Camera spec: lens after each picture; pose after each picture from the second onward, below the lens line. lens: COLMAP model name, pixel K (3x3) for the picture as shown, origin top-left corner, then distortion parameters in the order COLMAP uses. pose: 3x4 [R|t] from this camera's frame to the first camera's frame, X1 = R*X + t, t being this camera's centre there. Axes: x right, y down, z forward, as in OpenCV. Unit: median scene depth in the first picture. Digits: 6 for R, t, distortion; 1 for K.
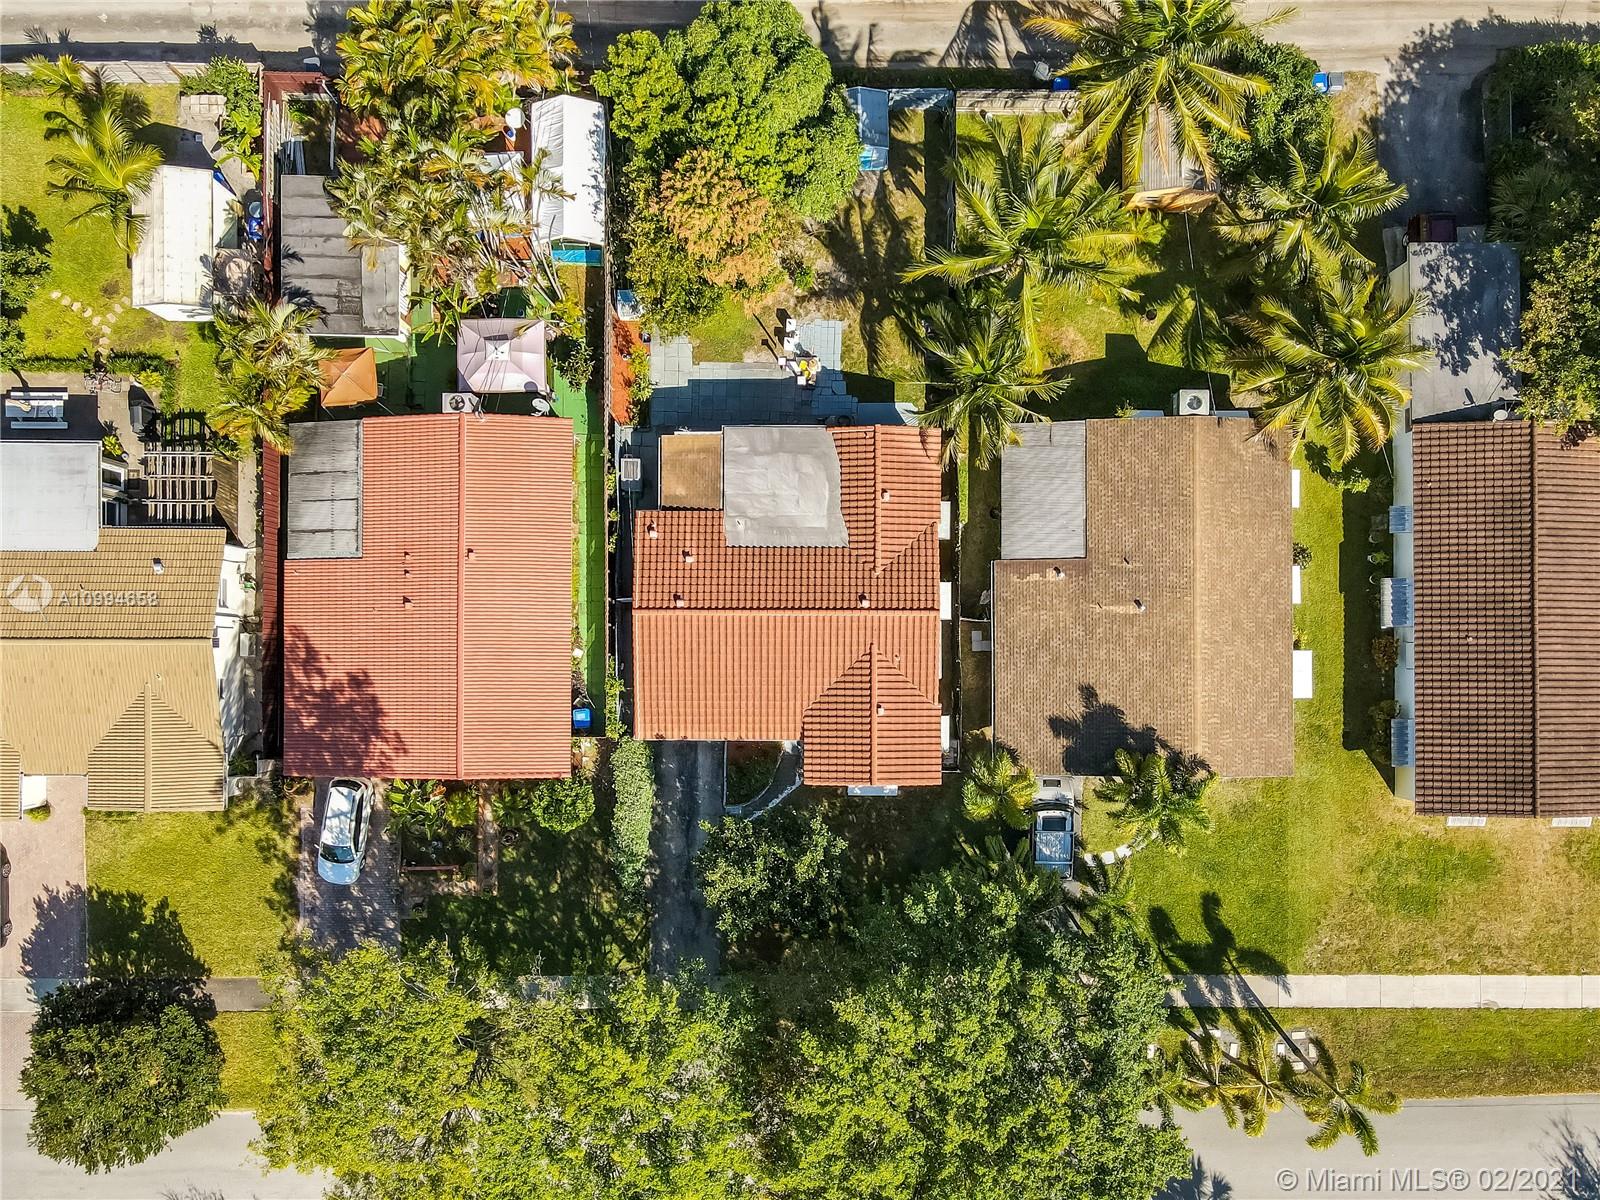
lens RADIAL K [[1132.2, 0, 807.8], [0, 1132.2, 632.0], [0, 0, 1]] dist [-0.001470, 0.011740]
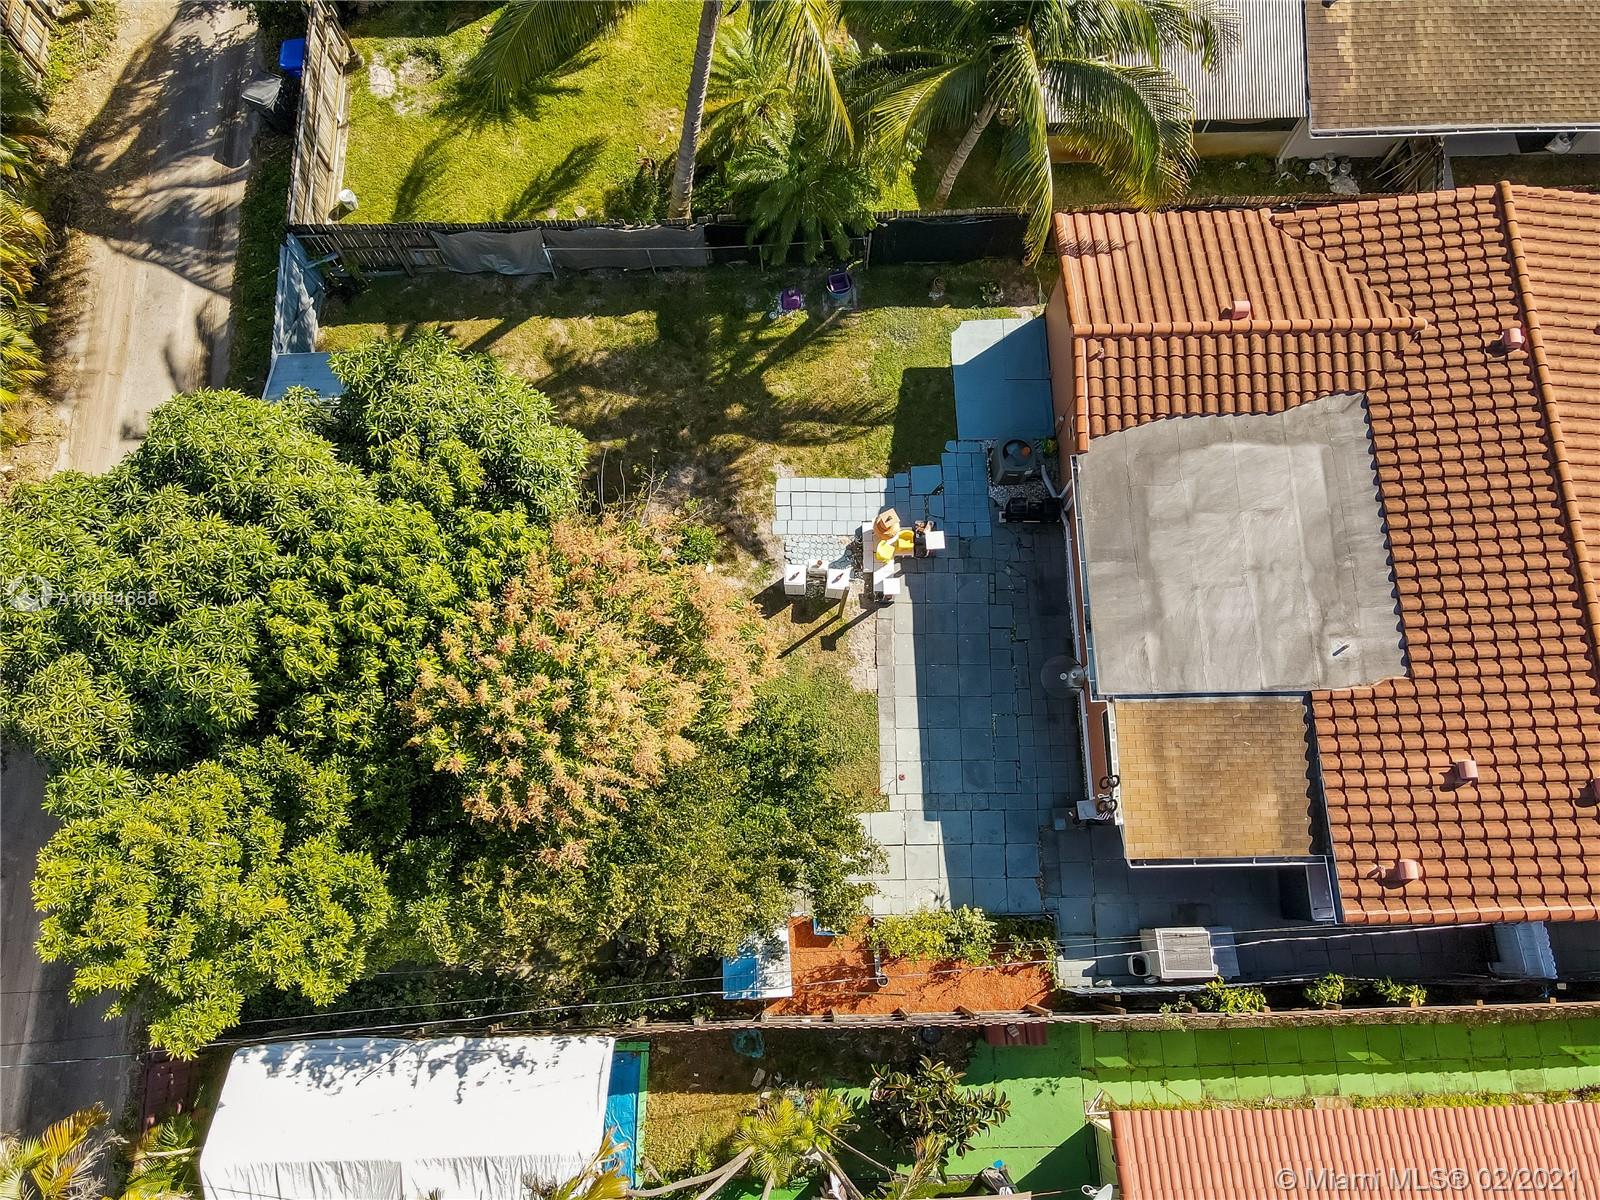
lens RADIAL K [[1132.2, 0, 792.4], [0, 1132.2, 600.8], [0, 0, 1]] dist [-0.001470, 0.011740]
pose [[-0.021389, -0.966199, 0.256909, -0.138353], [0.999734, -0.018443, 0.013872, -0.286123], [-0.008665, 0.257137, 0.966336, 0.599375]]
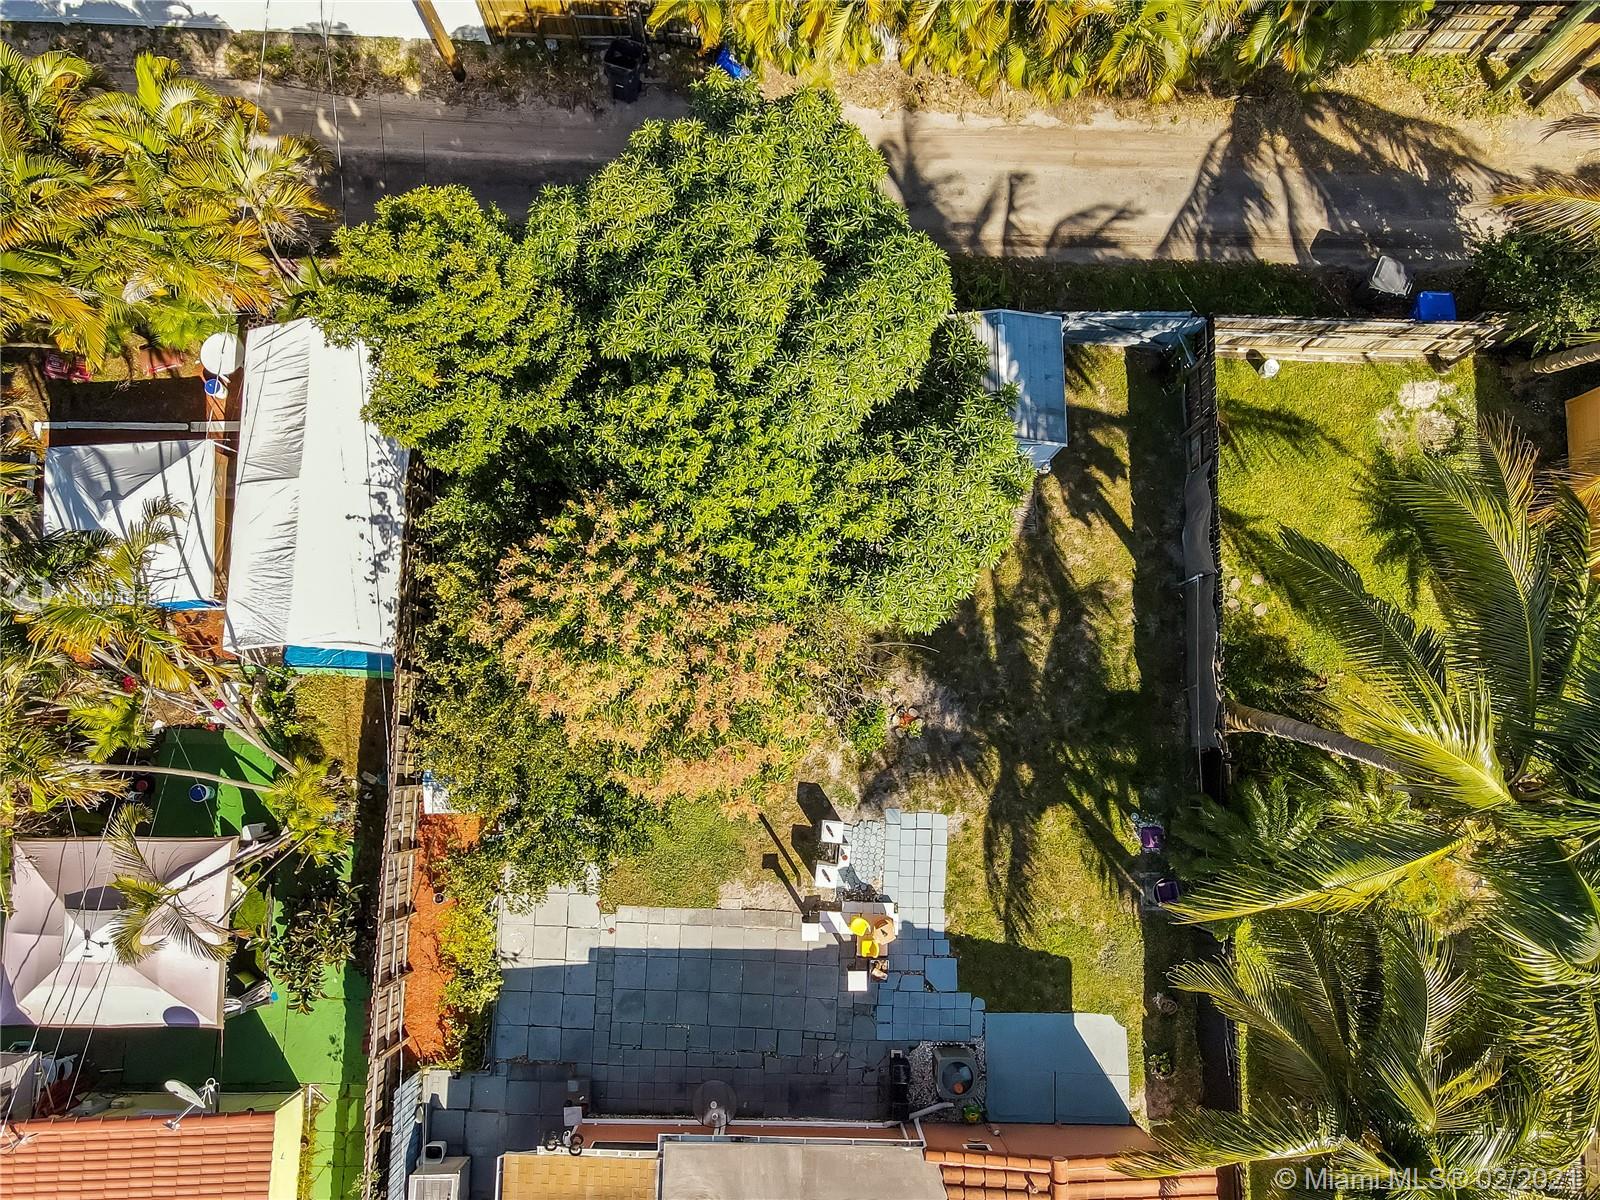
lens RADIAL K [[1204.0, 0, 814.6], [0, 1204.0, 588.2], [0, 0, 1]] dist [-0.016318, 0.021713]
pose [[0.999771, 0.019398, 0.009030, -0.028120], [-0.018052, 0.991252, -0.130740, -0.310906], [-0.011487, 0.130547, 0.991376, 0.552656]]
